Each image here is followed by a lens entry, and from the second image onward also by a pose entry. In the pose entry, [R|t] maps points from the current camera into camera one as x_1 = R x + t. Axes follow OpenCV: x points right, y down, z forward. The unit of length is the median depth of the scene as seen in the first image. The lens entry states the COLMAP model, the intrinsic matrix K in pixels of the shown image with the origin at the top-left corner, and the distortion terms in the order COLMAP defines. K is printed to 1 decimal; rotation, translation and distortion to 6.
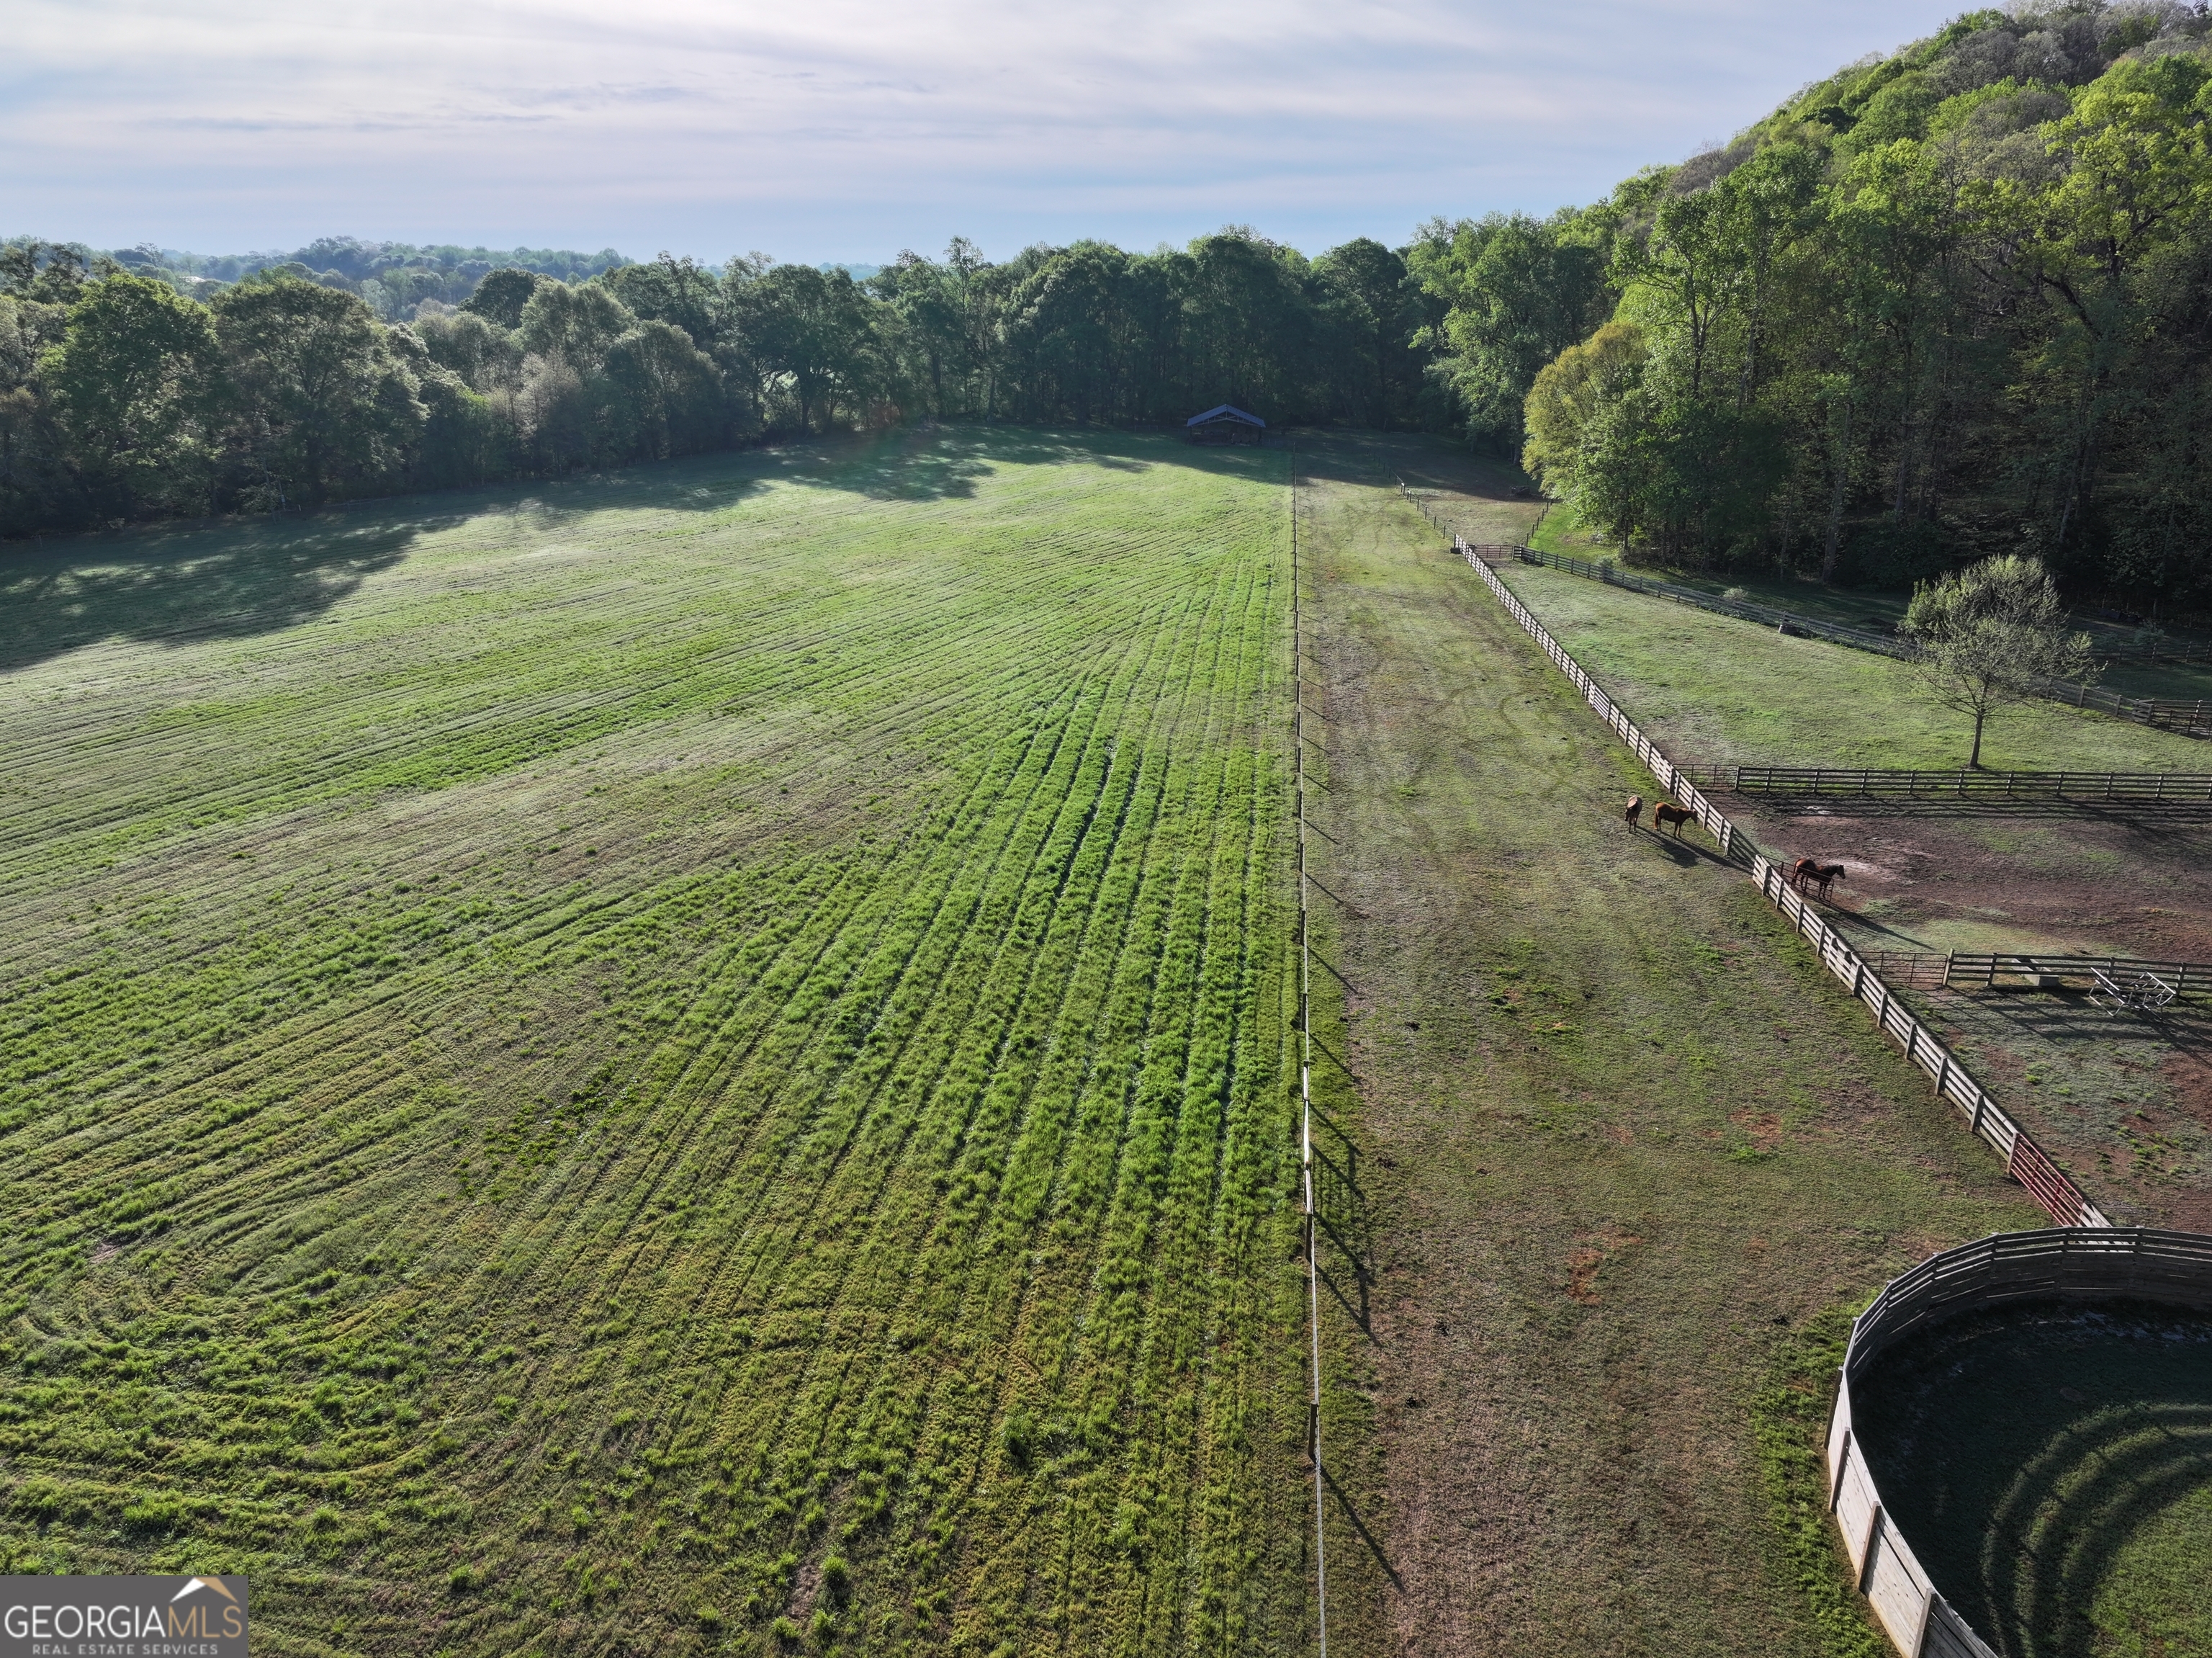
lens RADIAL K [[1526.4, 0, 1116.7], [0, 1526.4, 830.2], [0, 0, 1]] dist [-0.004631, 0.022711]
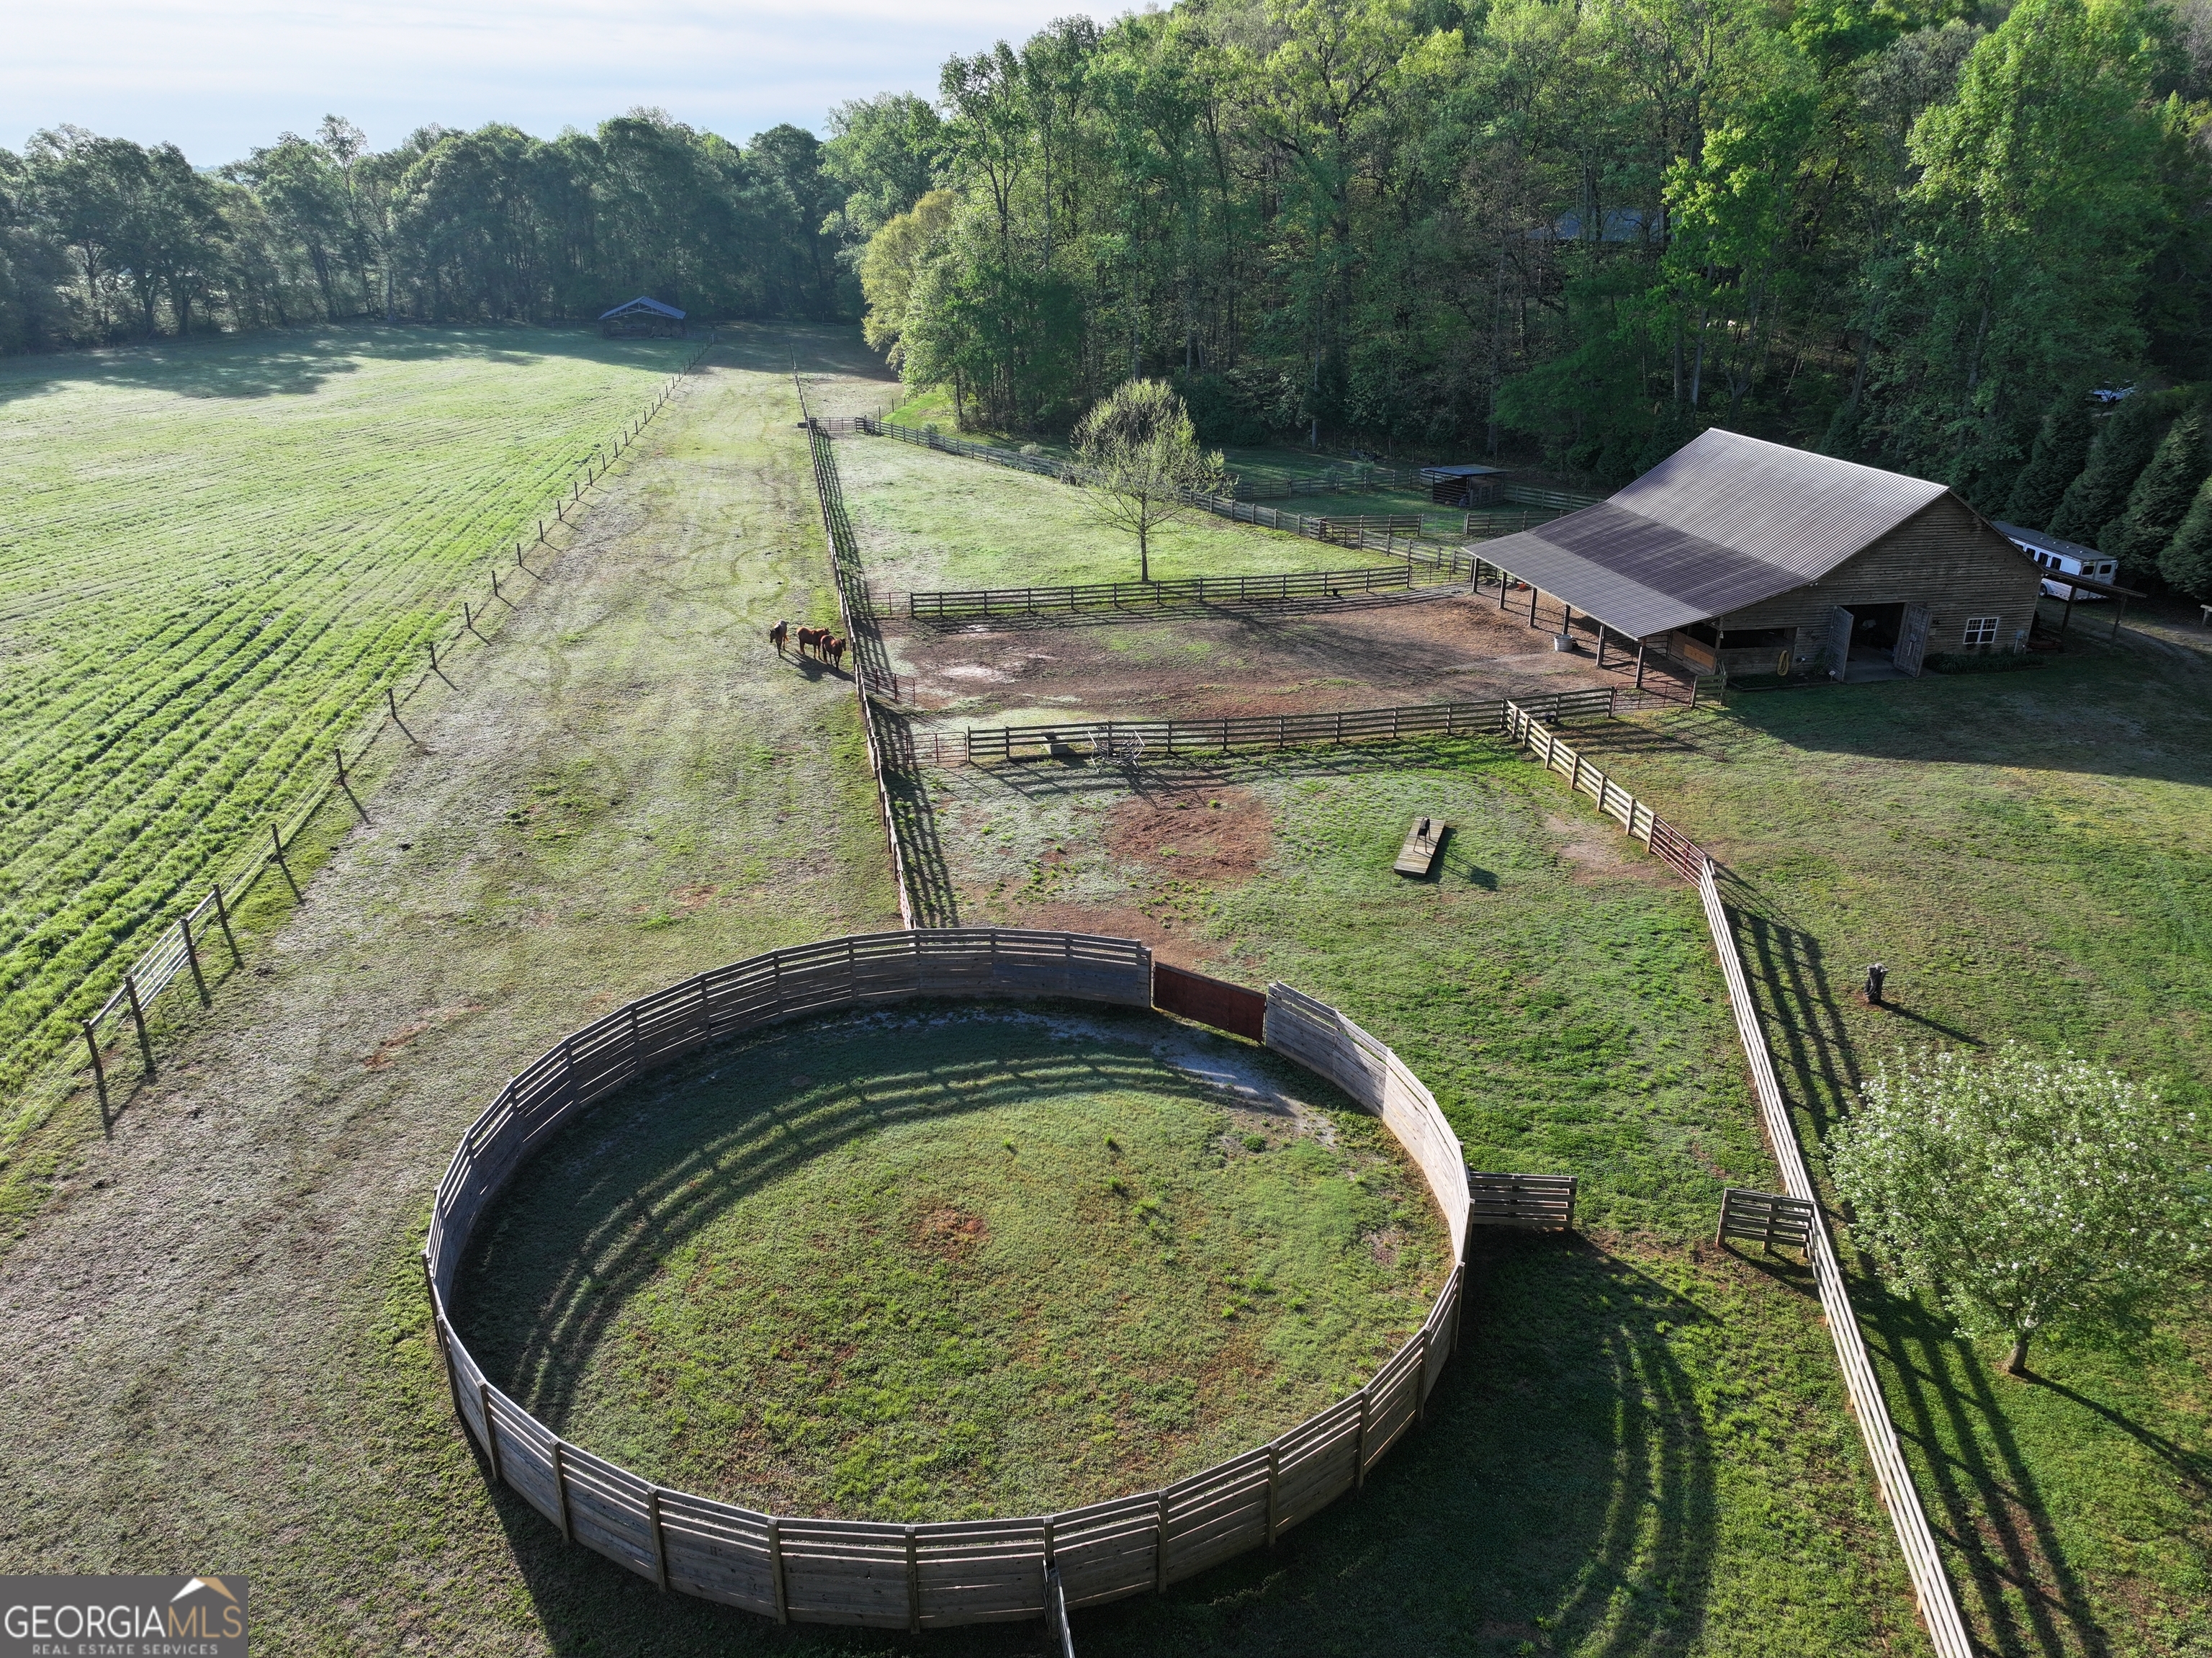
lens RADIAL K [[1526.4, 0, 1116.7], [0, 1526.4, 830.2], [0, 0, 1]] dist [-0.004631, 0.022711]
pose [[0.964956, -0.098377, 0.243275, 0.151534], [0.086562, 0.994509, 0.058818, 0.038149], [-0.247725, -0.035698, 0.968172, -0.021606]]
